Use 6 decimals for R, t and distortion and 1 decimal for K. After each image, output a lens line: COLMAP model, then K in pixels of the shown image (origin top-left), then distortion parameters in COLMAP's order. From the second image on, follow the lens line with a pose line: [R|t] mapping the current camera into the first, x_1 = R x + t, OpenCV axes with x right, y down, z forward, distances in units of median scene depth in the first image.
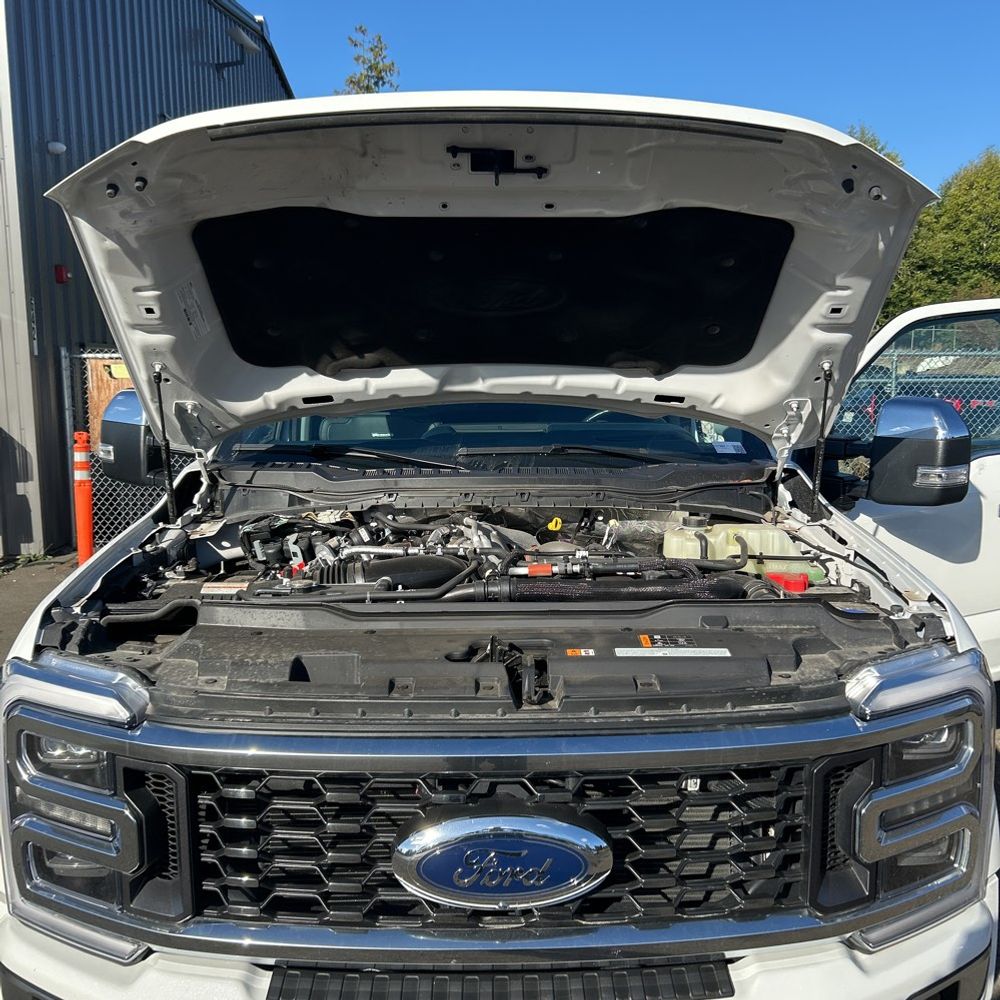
lens RADIAL K [[1014.6, 0, 502.6], [0, 1014.6, 506.5], [0, 0, 1]] dist [0.025702, 0.000000]
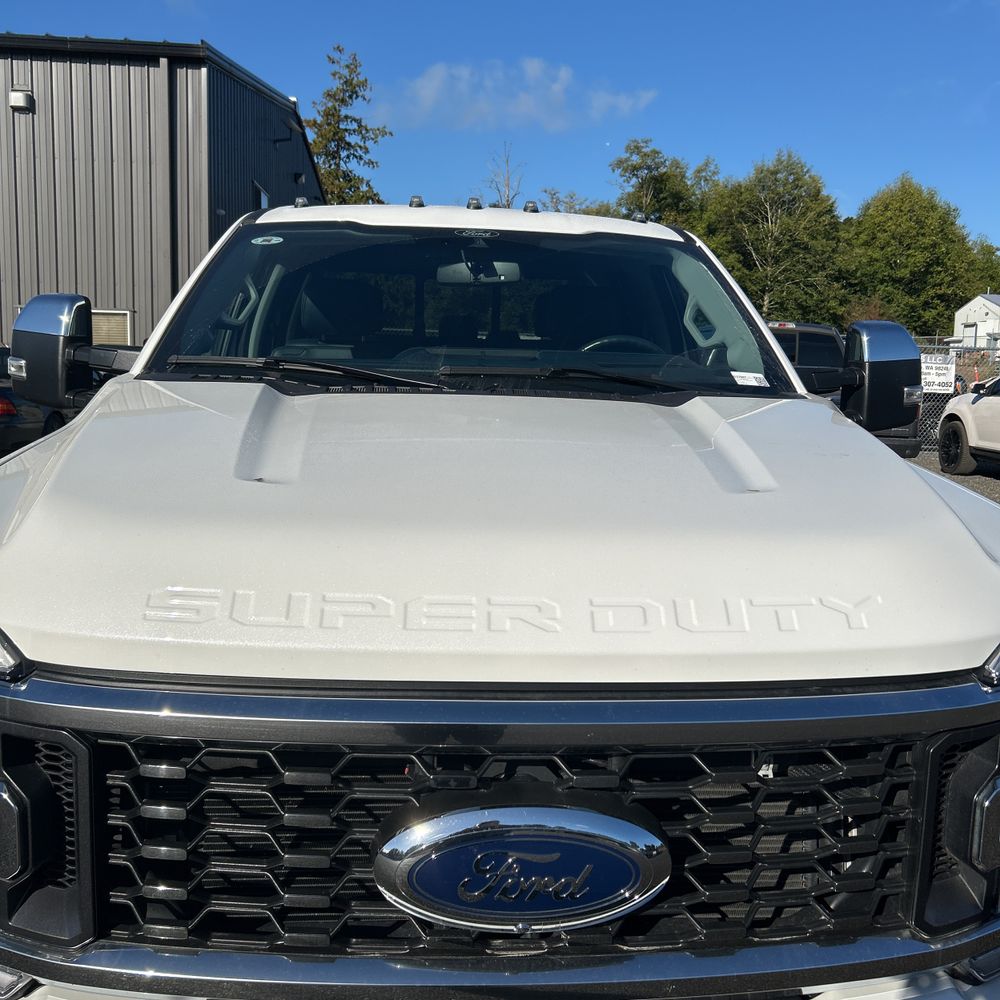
lens RADIAL K [[1014.6, 0, 500.6], [0, 1014.6, 498.9], [0, 0, 1]] dist [0.025702, 0.000000]
pose [[0.998301, 0.024526, 0.052863, -0.054385], [-0.025189, 0.999612, 0.011923, 0.064170], [-0.052550, -0.013234, 0.998531, 0.234833]]
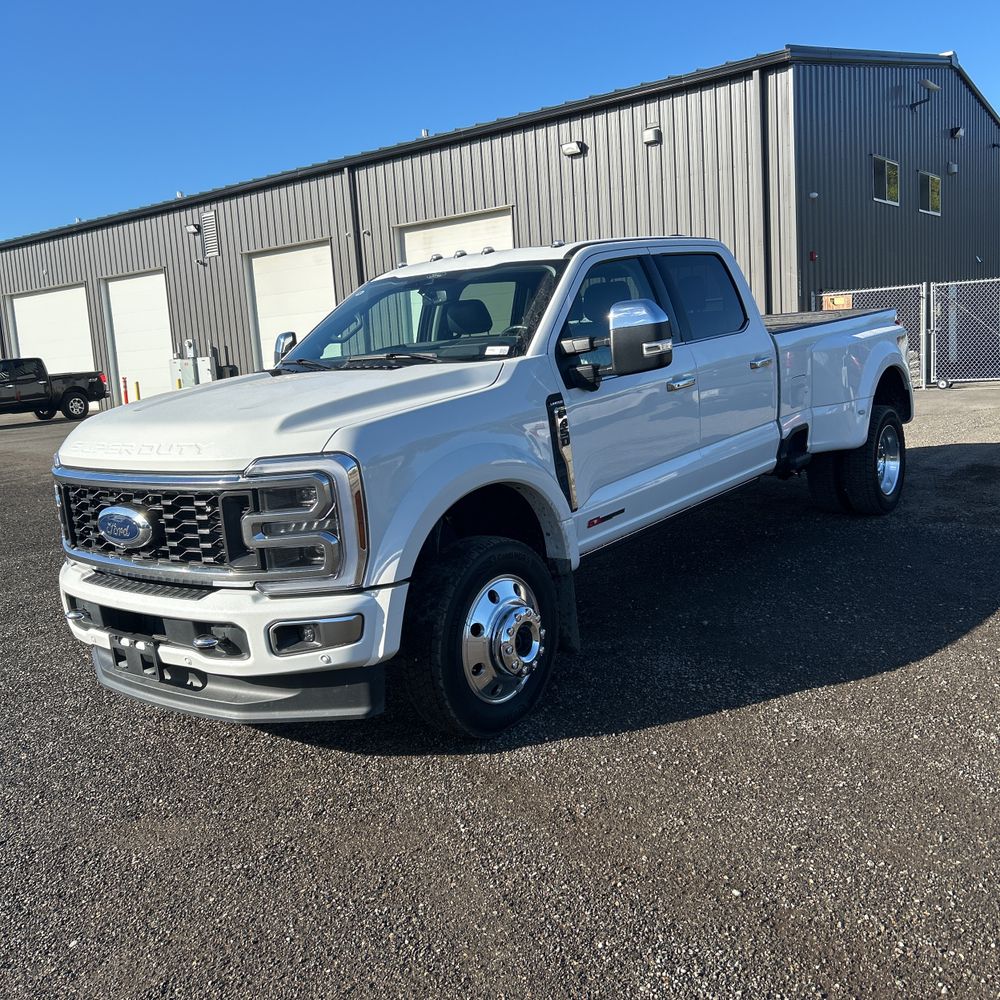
lens RADIAL K [[1014.6, 0, 505.6], [0, 1014.6, 493.5], [0, 0, 1]] dist [0.025702, 0.000000]
pose [[0.784050, 0.037333, -0.619574, 1.922065], [-0.009771, 0.998808, 0.047819, 0.130937], [0.620620, -0.031438, 0.783481, -0.255140]]
